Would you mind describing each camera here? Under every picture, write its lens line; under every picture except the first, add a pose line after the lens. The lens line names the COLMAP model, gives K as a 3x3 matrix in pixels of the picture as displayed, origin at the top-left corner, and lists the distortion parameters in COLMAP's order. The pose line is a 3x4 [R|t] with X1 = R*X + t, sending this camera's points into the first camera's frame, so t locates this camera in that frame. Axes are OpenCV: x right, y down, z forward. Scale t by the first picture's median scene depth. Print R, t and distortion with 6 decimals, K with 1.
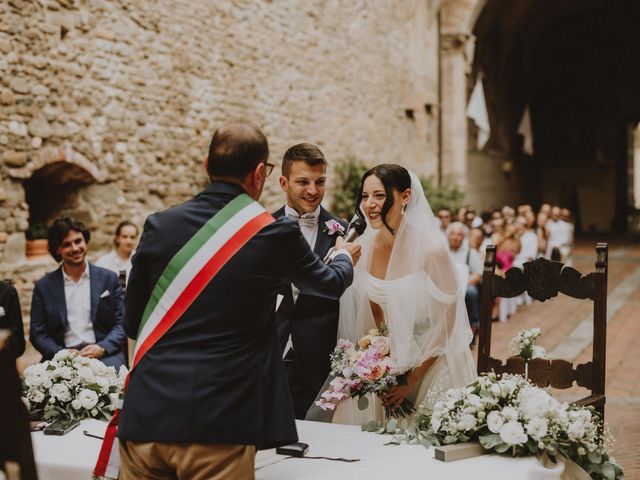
lens RADIAL K [[974.5, 0, 316.0], [0, 974.5, 255.3], [0, 0, 1]] dist [-0.002949, 0.048862]
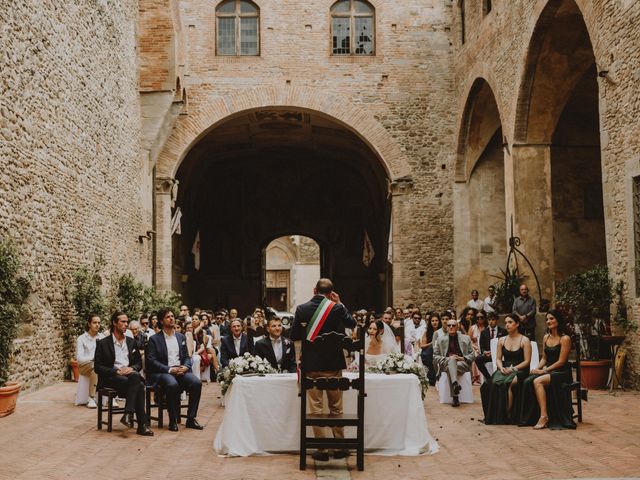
lens RADIAL K [[974.5, 0, 316.0], [0, 974.5, 255.3], [0, 0, 1]] dist [-0.002949, 0.048862]
pose [[0.918274, 0.019428, 0.395468, -0.187813], [0.023976, 0.994234, -0.104514, 0.017942], [-0.395219, 0.105454, 0.912514, -0.267282]]
